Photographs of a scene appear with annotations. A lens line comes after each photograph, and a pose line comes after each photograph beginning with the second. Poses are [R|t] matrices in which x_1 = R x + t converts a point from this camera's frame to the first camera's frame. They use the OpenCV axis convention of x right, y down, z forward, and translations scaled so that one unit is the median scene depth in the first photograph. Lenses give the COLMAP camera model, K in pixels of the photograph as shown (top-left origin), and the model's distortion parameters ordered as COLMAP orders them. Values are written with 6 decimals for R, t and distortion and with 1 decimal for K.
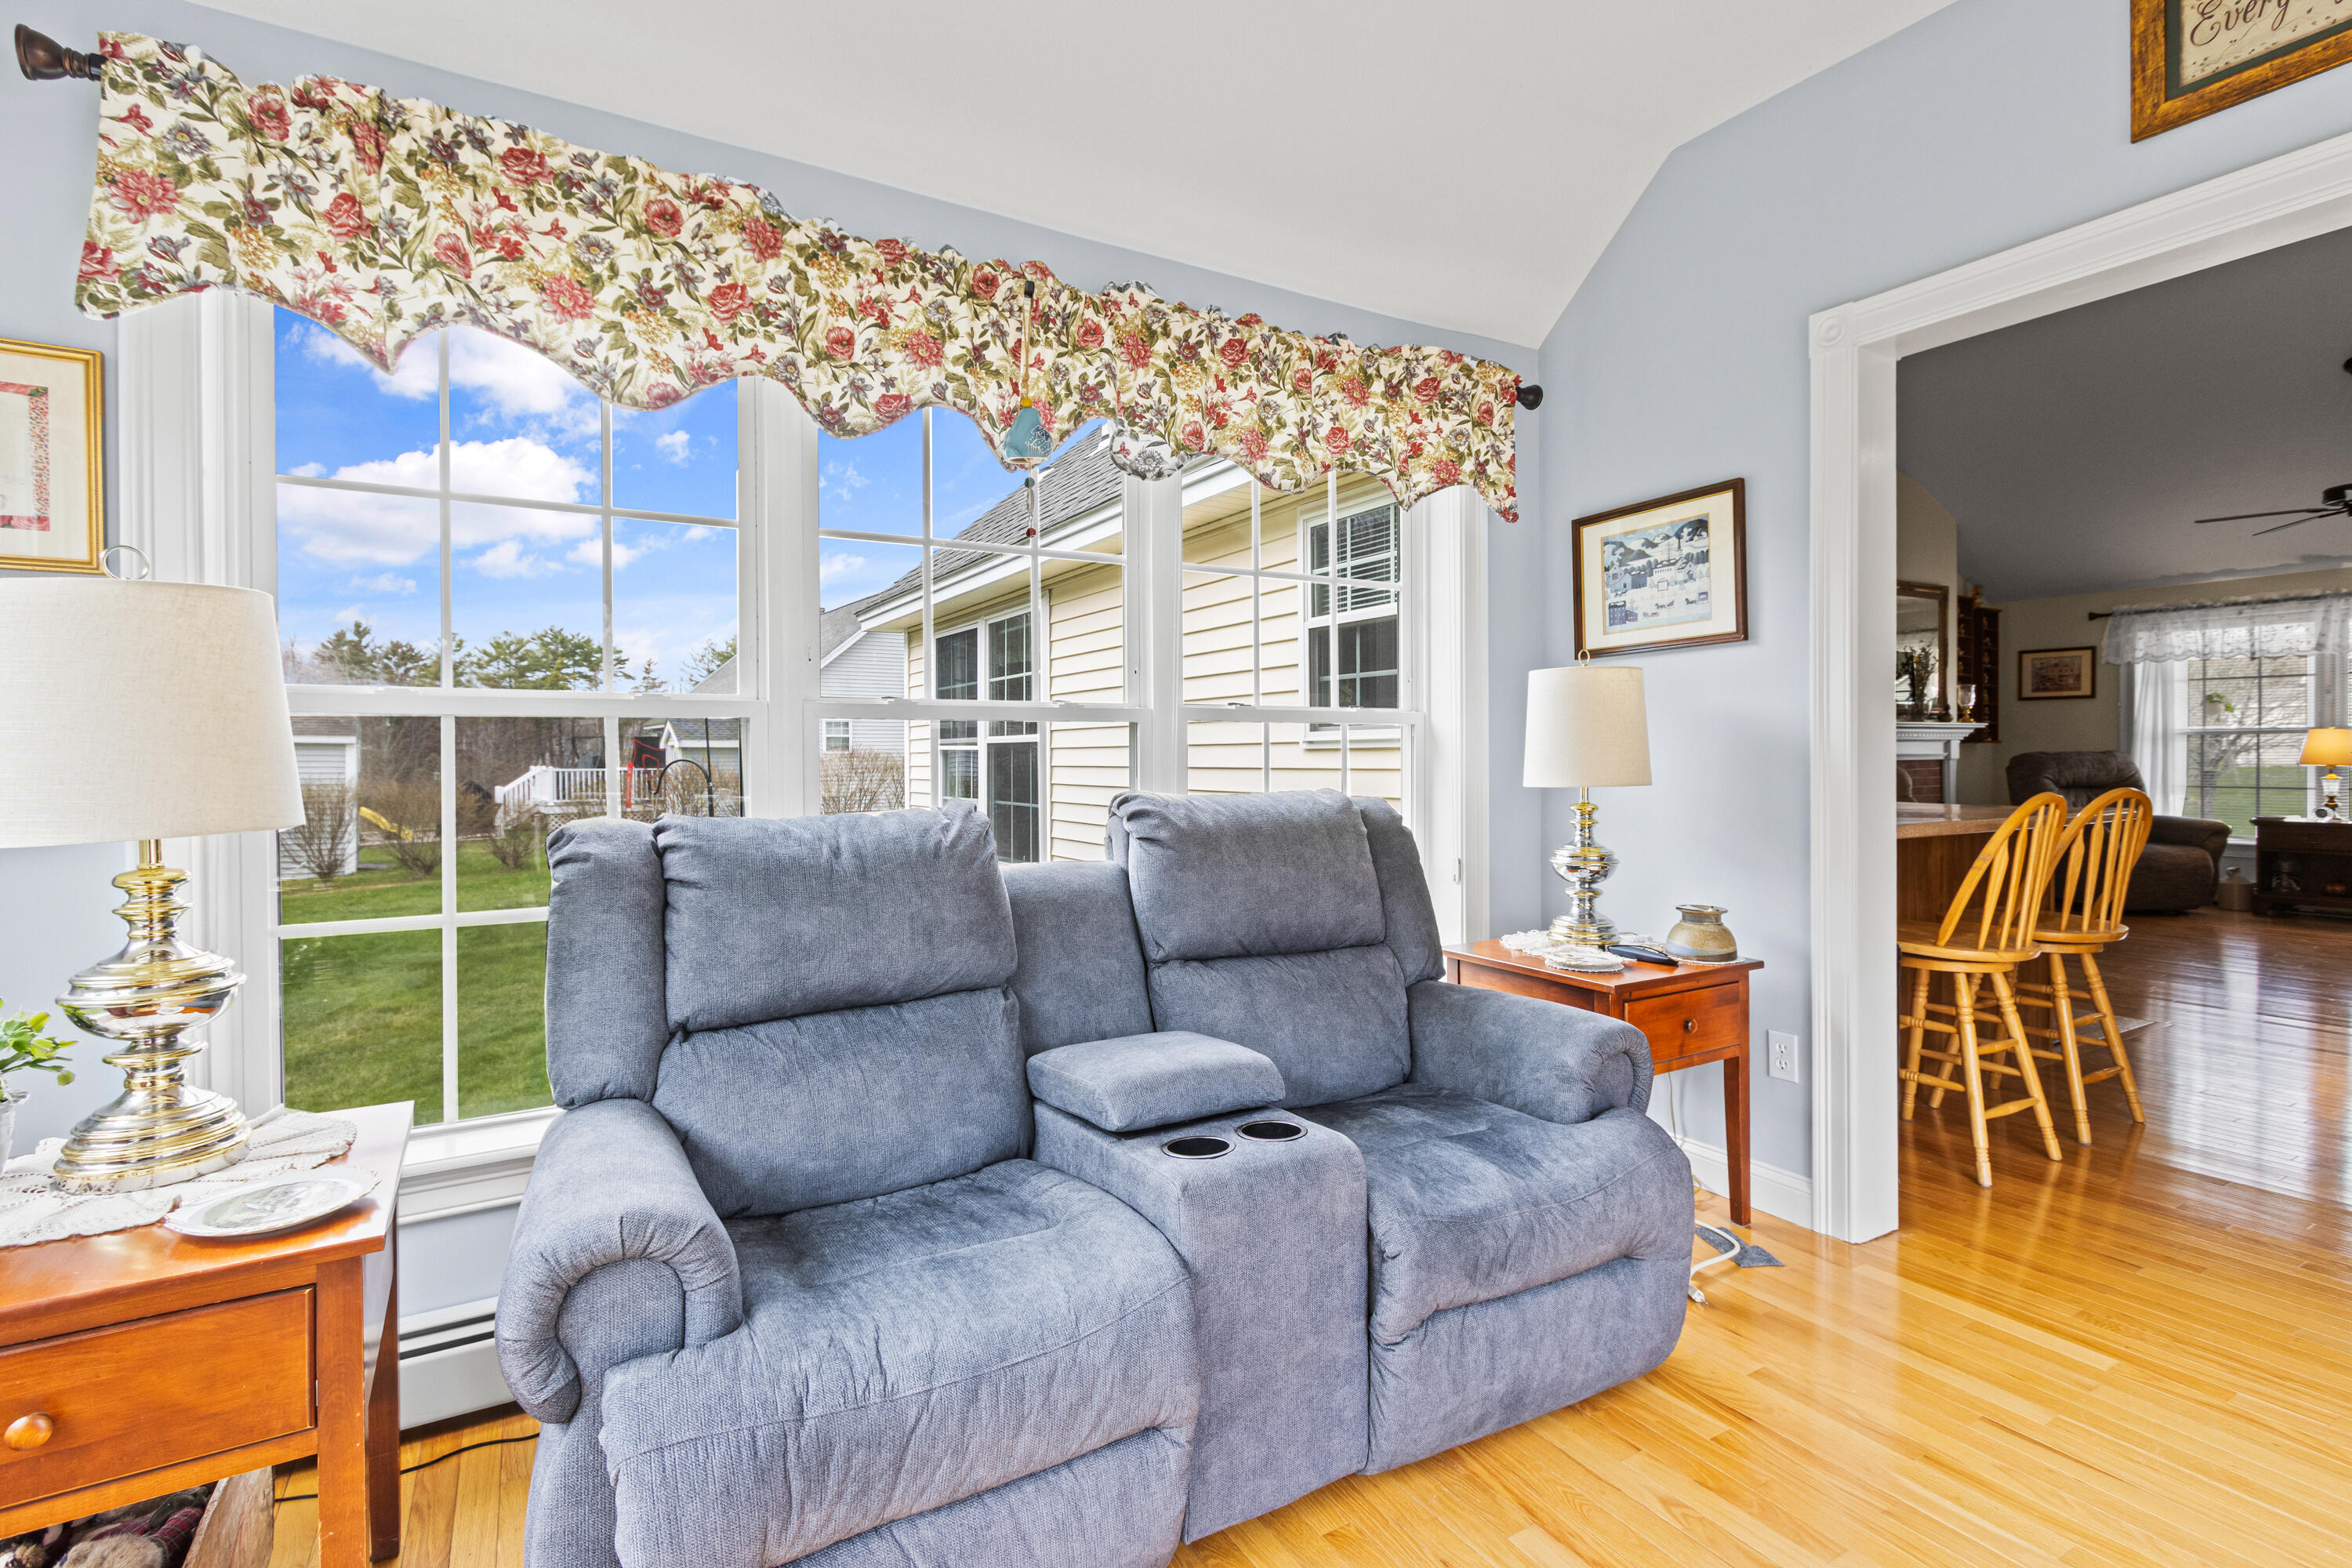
lens RADIAL K [[1096.2, 0, 1144.8], [0, 1096.2, 762.2], [0, 0, 1]] dist [0.002338, -0.000592]
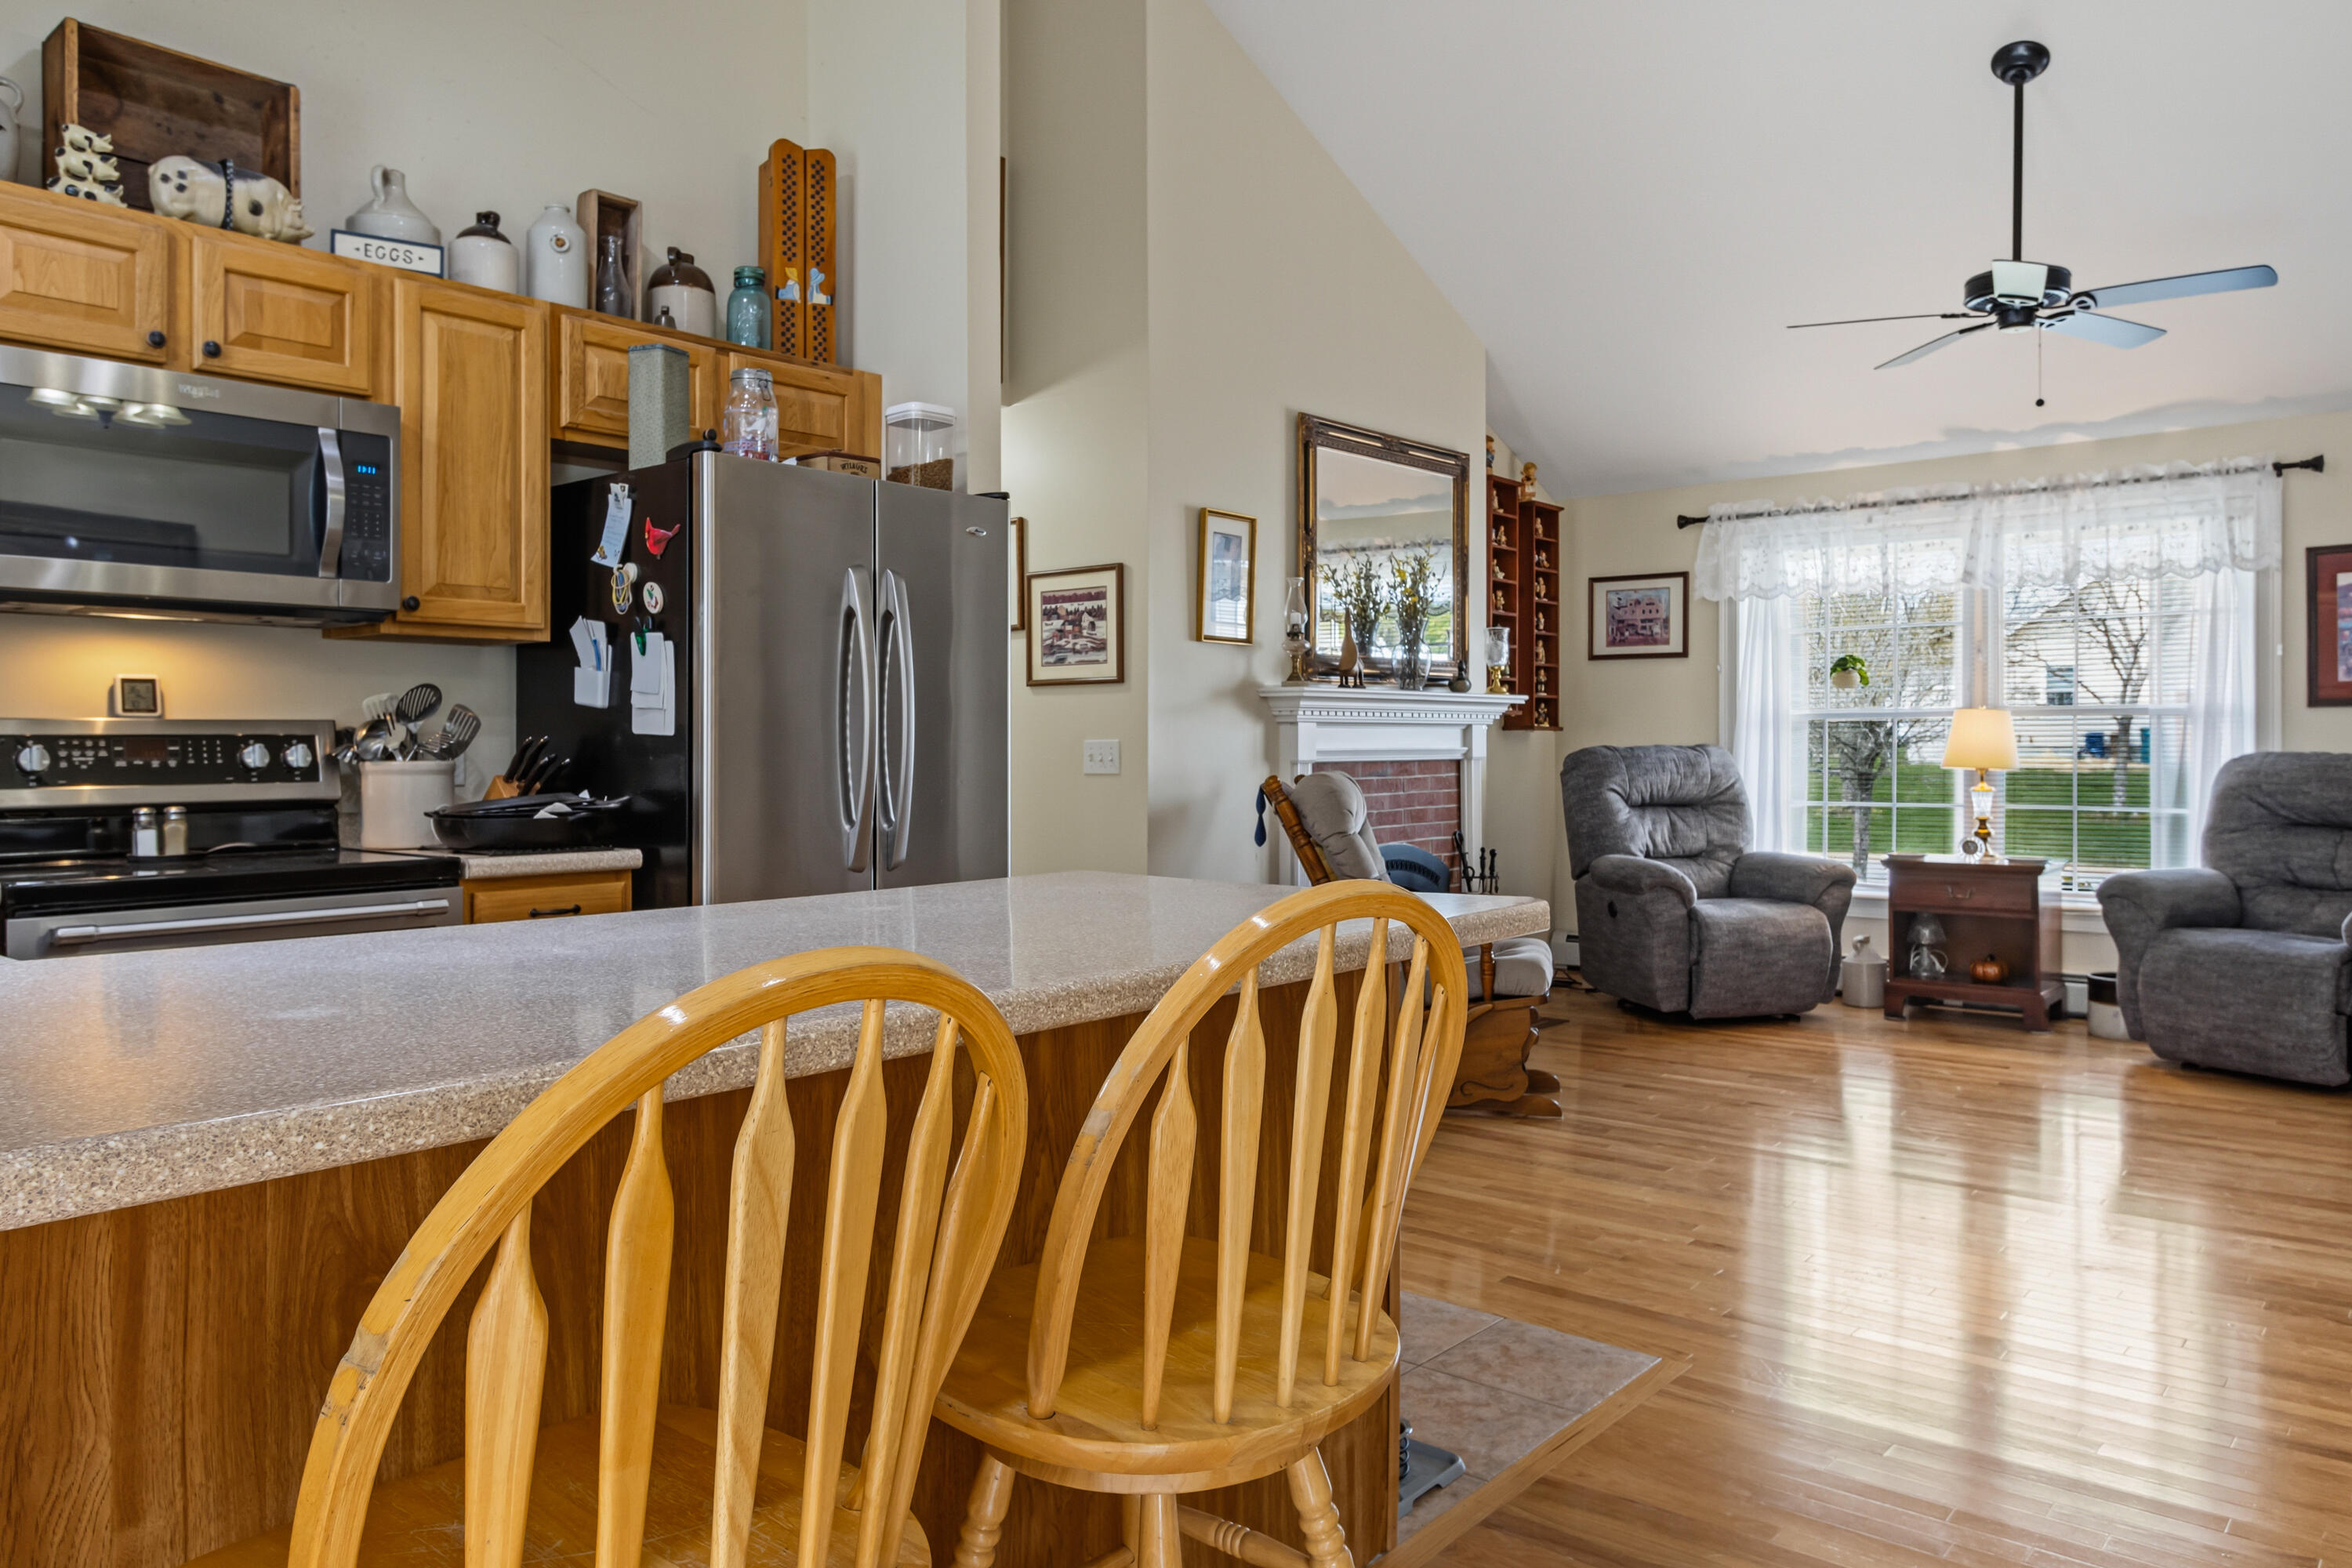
lens RADIAL K [[1615.3, 0, 1170.3], [0, 1615.3, 751.6], [0, 0, 1]] dist [-0.000274, -0.003342]
pose [[0.939222, 0.001081, 0.343309, 0.308334], [0.000295, 0.999992, -0.003955, -0.003089], [-0.343311, 0.003816, 0.939214, 0.275937]]
